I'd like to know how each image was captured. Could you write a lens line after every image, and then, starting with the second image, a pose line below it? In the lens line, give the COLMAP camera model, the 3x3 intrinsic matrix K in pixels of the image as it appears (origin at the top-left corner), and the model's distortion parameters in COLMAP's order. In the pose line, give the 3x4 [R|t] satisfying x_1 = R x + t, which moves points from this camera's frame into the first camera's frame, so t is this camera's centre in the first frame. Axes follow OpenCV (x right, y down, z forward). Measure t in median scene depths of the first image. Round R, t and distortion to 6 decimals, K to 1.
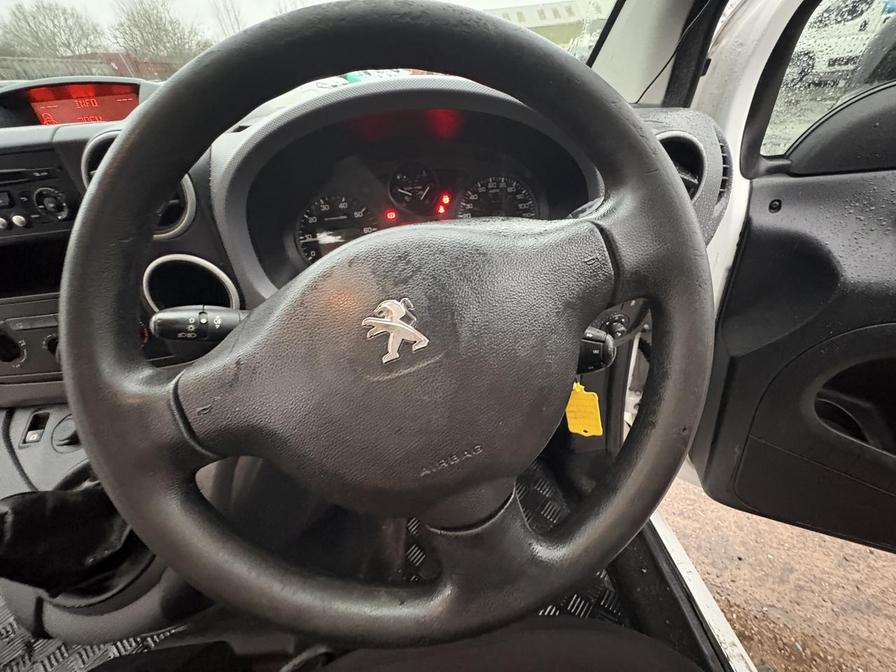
lens RADIAL K [[355.8, 0, 449.7], [0, 355.8, 338.4], [0, 0, 1]] dist [-0.001275, 0.000211]
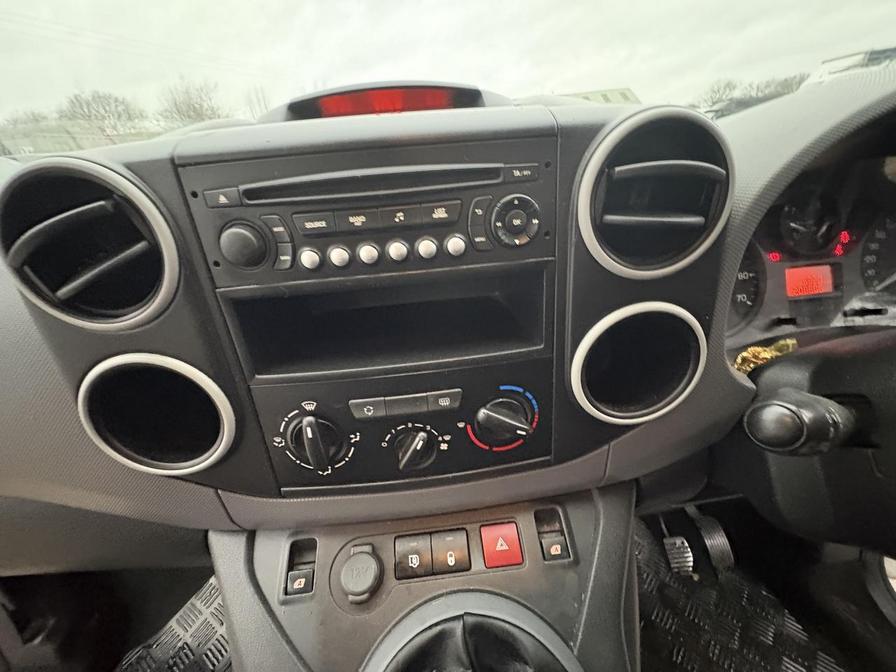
lens RADIAL K [[355.8, 0, 445.8], [0, 355.8, 337.4], [0, 0, 1]] dist [-0.001275, 0.000211]
pose [[0.999922, 0.010312, -0.007091, -0.849293], [-0.011315, 0.987000, -0.160318, -0.051149], [0.005345, 0.160386, 0.987040, 0.286268]]
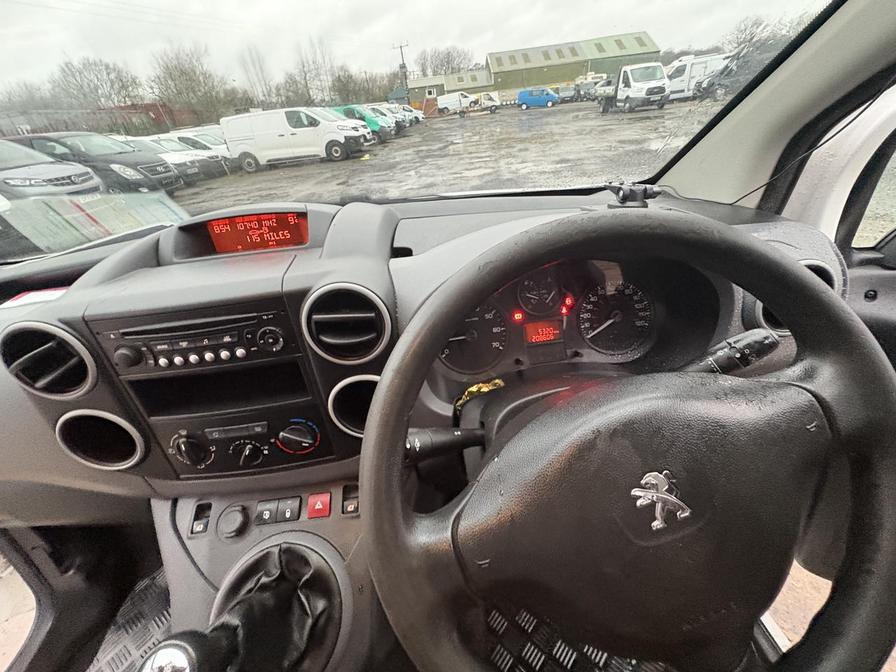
lens RADIAL K [[355.8, 0, 447.2], [0, 355.8, 336.5], [0, 0, 1]] dist [-0.001275, 0.000211]
pose [[0.999458, -0.008012, -0.031929, -0.349495], [0.005685, 0.997365, -0.072320, -0.206151], [0.032425, 0.072099, 0.996870, -0.094222]]
